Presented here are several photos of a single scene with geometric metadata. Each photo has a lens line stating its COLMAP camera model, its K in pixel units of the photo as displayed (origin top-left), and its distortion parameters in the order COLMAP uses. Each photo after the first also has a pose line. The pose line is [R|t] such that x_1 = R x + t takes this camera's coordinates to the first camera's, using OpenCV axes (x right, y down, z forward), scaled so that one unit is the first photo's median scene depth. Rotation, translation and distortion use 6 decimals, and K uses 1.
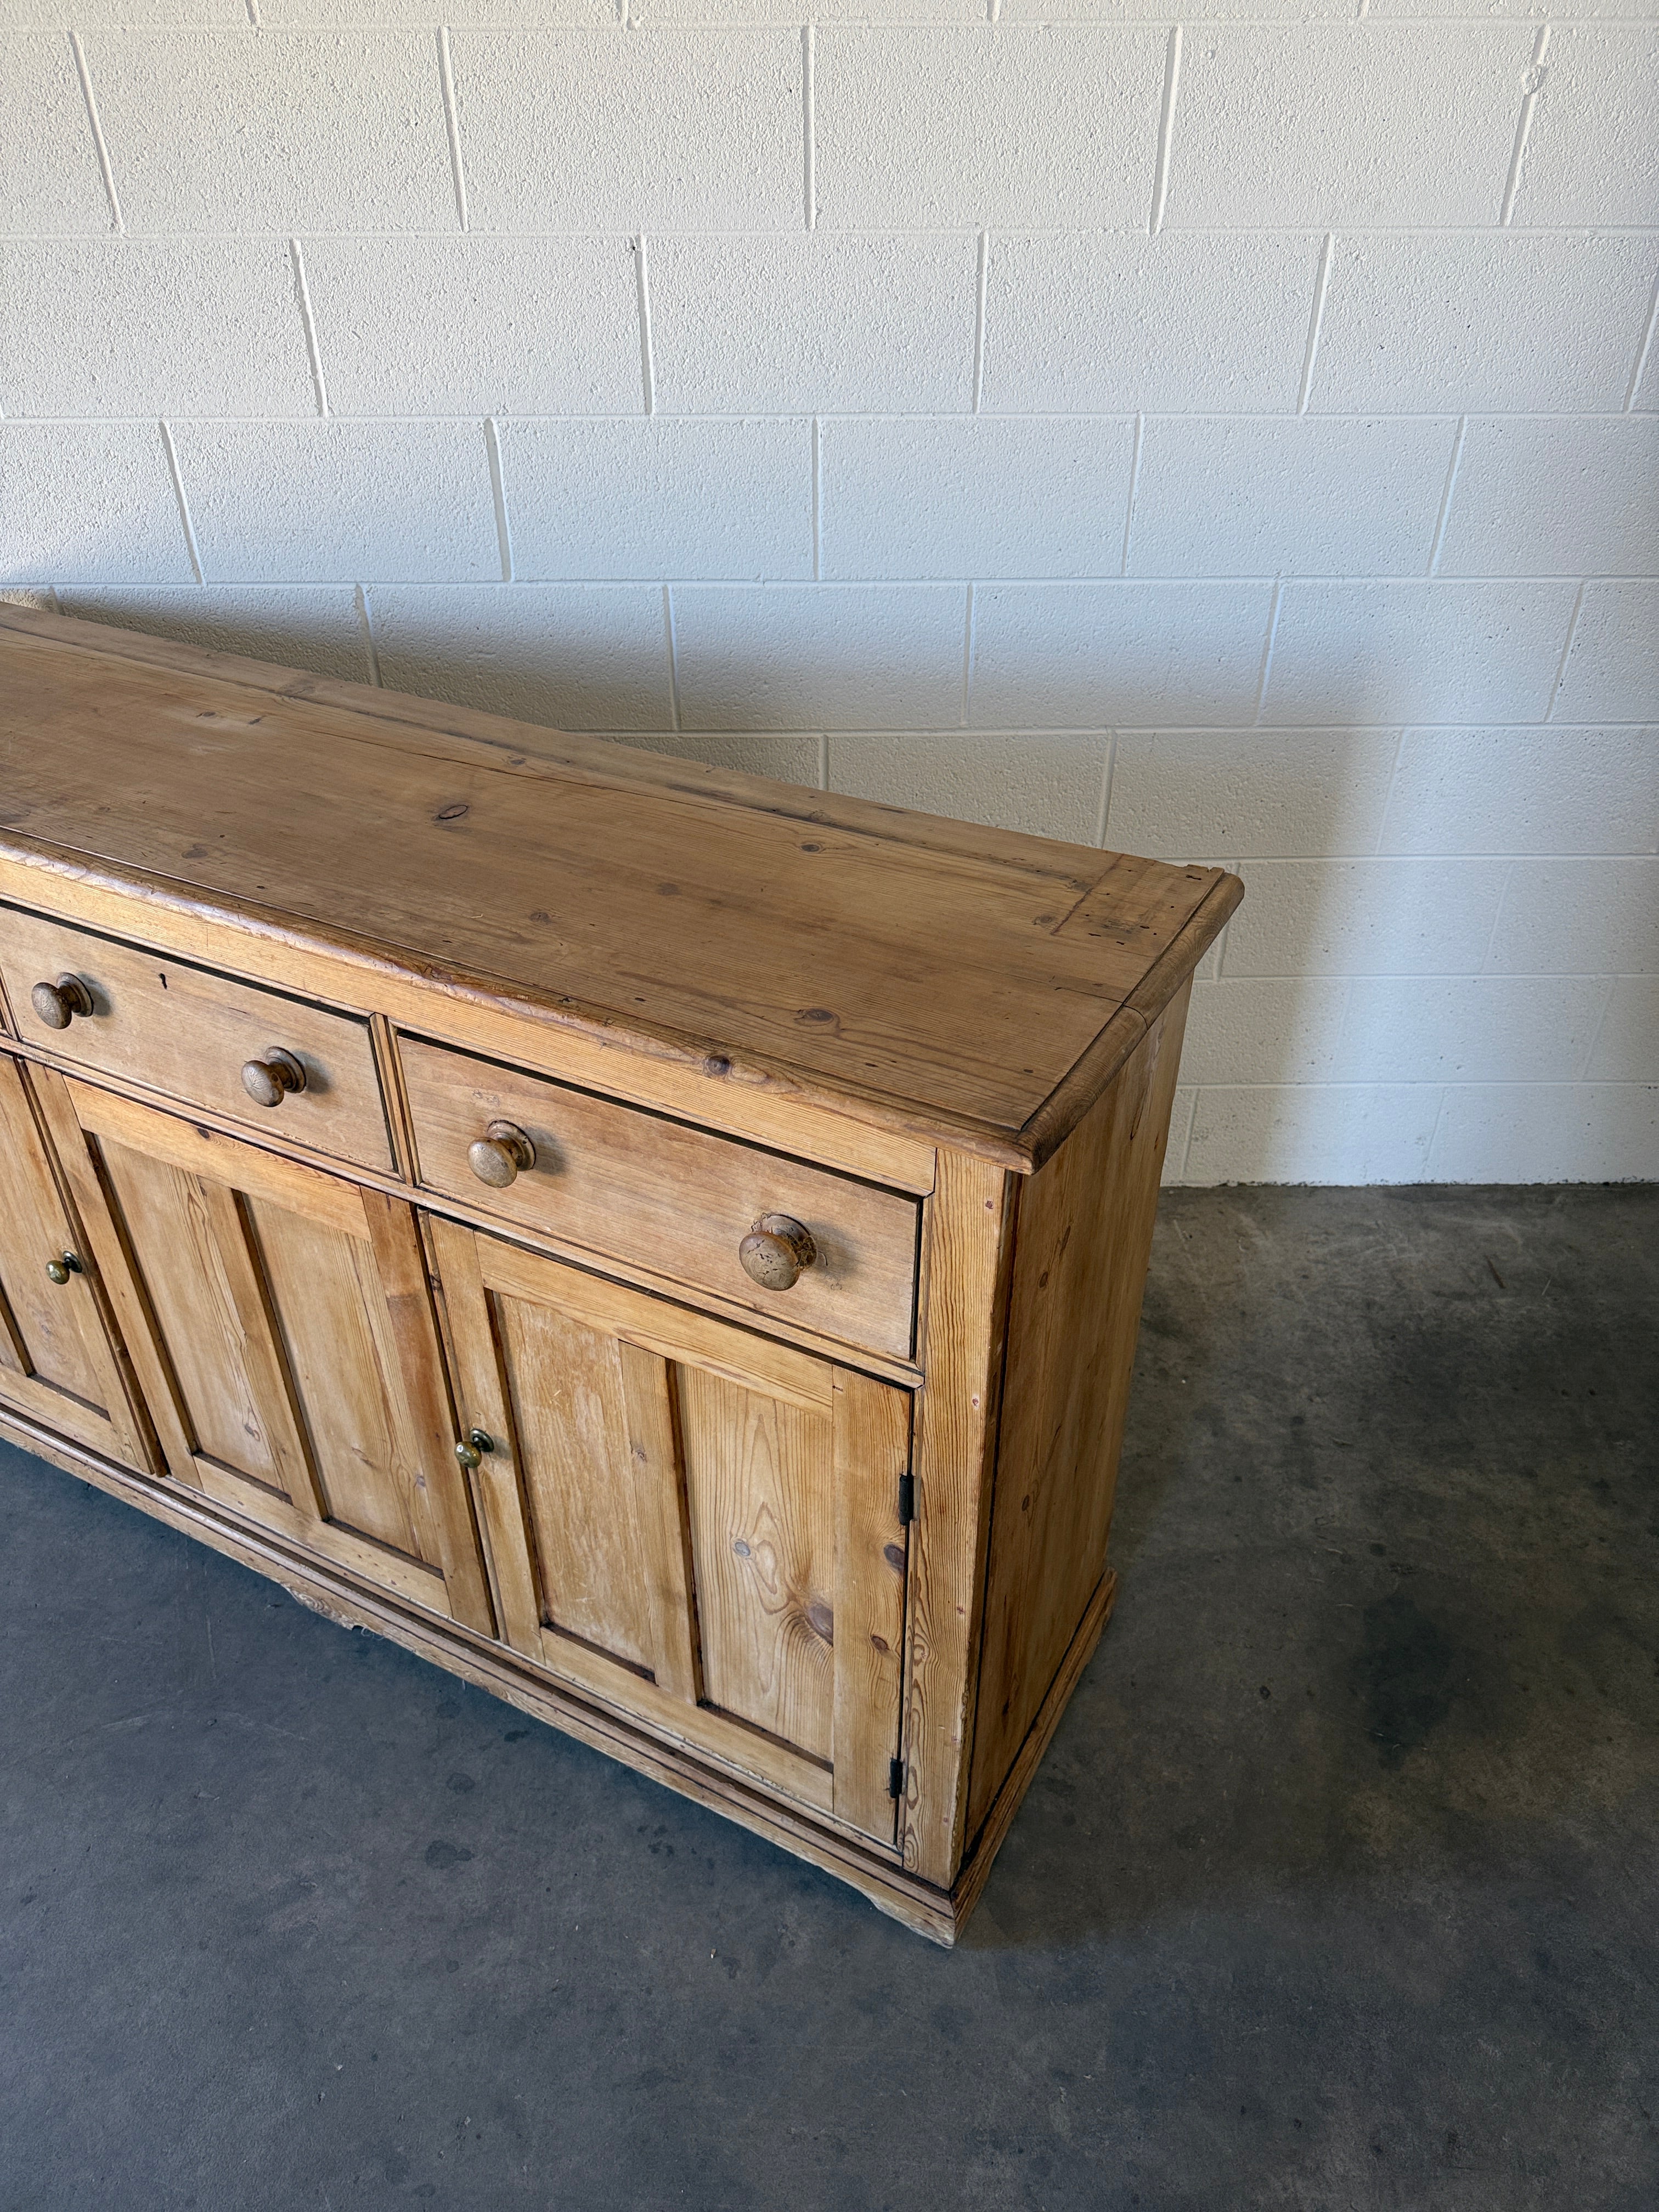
lens RADIAL K [[1567.5, 0, 828.6], [0, 1567.5, 1099.6], [0, 0, 1]] dist [0.073919, -0.090374]
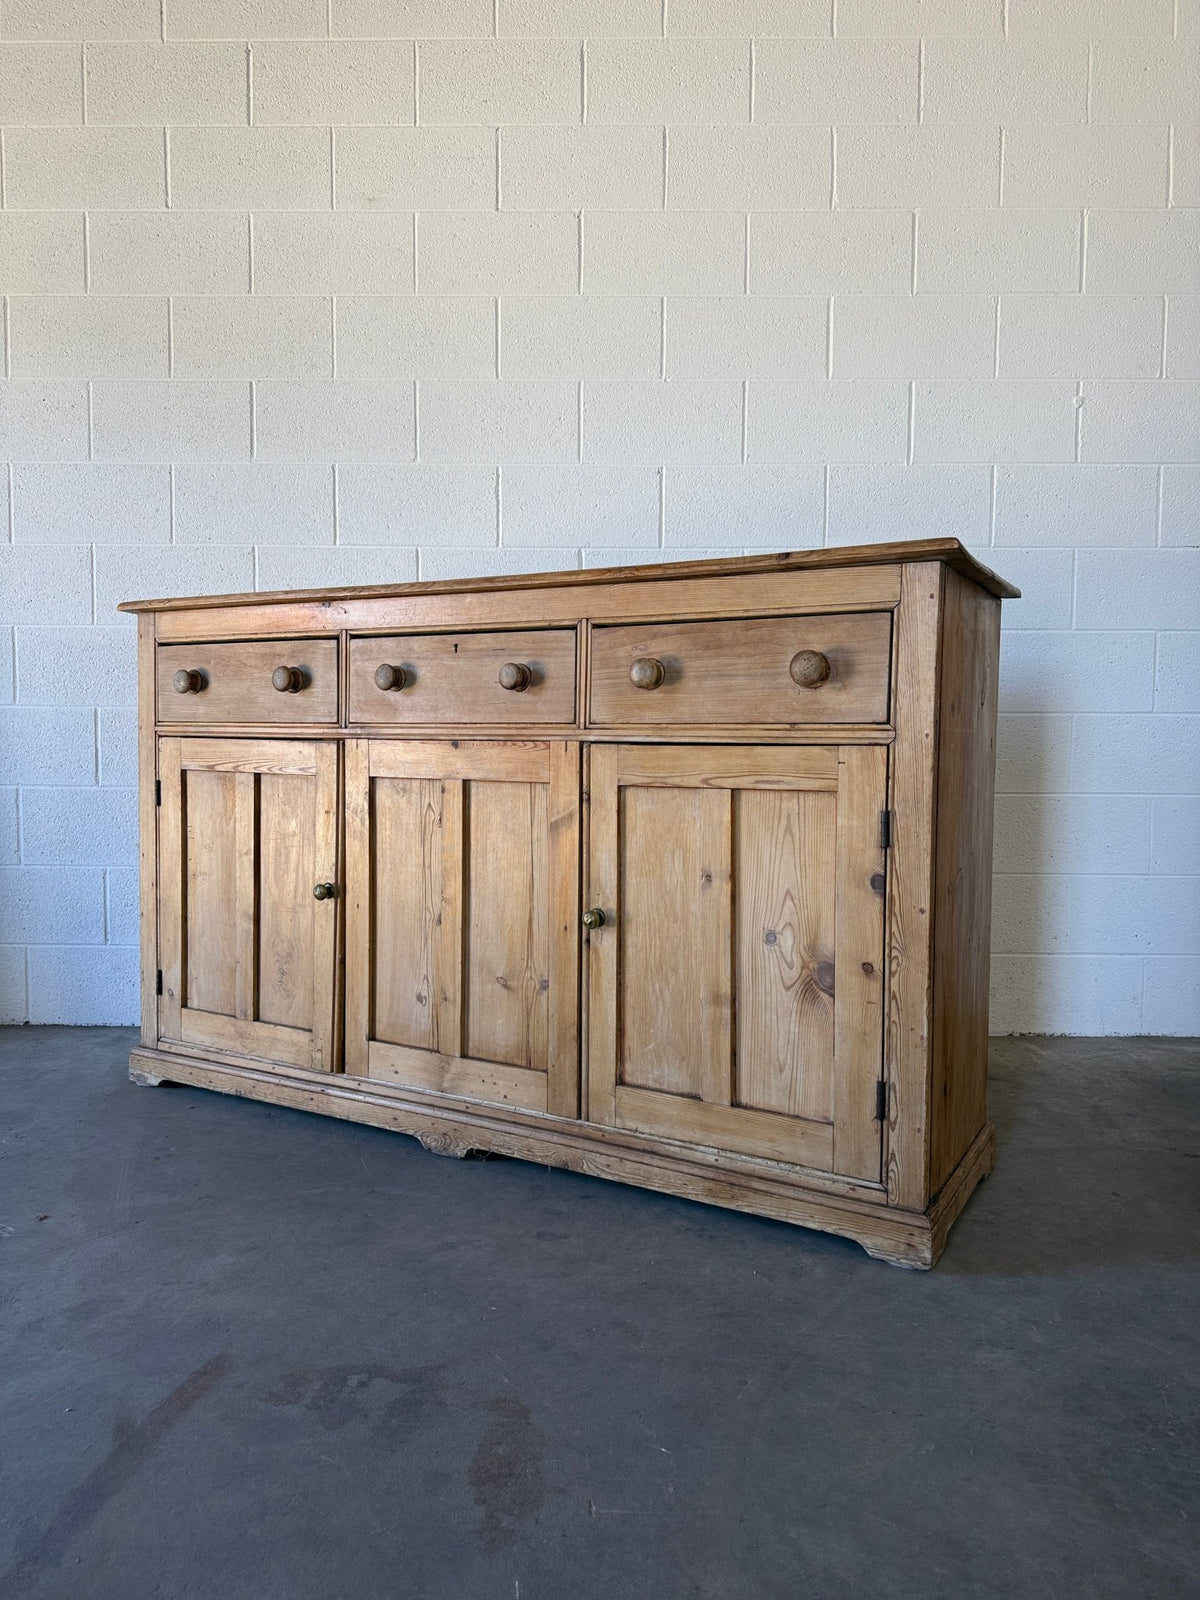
lens RADIAL K [[1112.1, 0, 600.0], [0, 1112.1, 800.0], [0, 0, 1]] dist [0.144028, -0.246424]
pose [[0.999768, 0.011957, -0.017907, -0.191475], [-0.019538, 0.853291, -0.521069, 0.692941], [0.009049, 0.521298, 0.853327, -0.050304]]
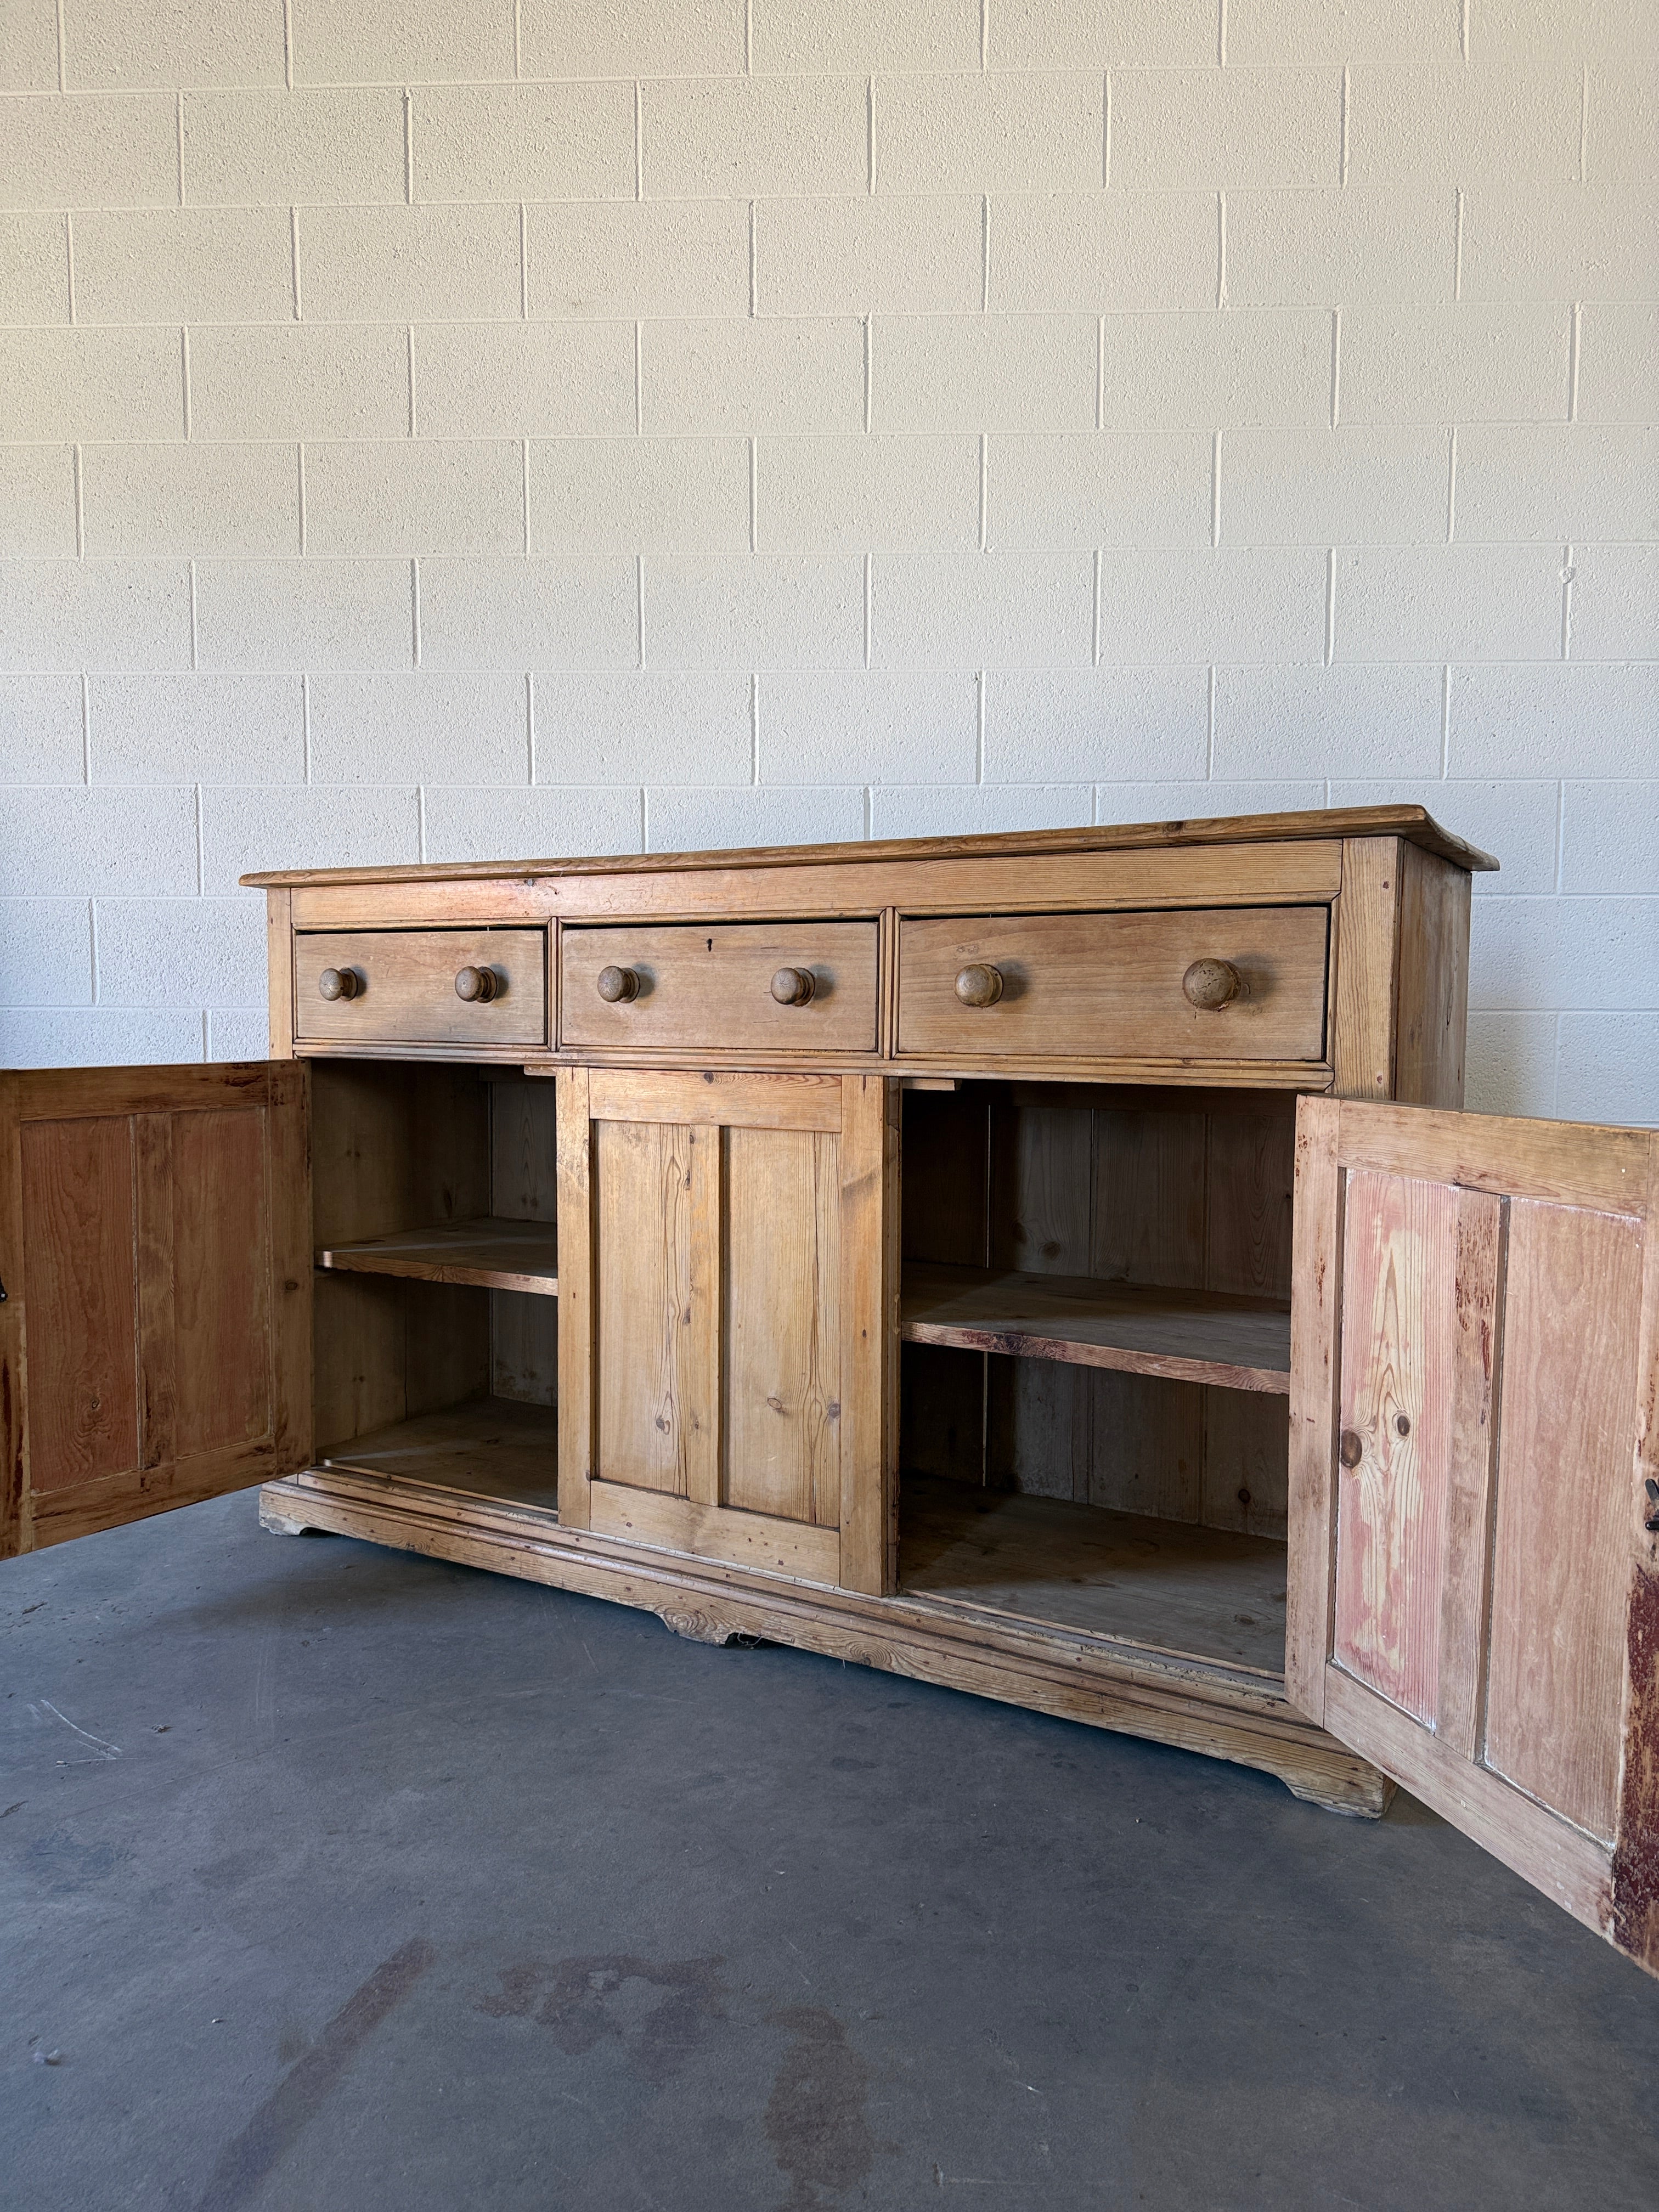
lens RADIAL K [[1537.5, 0, 829.5], [0, 1537.5, 1106.0], [0, 0, 1]] dist [0.144028, -0.246424]
pose [[0.999185, 0.008575, -0.039437, -0.227786], [-0.027505, 0.859776, -0.509931, 0.649895], [0.029535, 0.510600, 0.859311, -0.078065]]
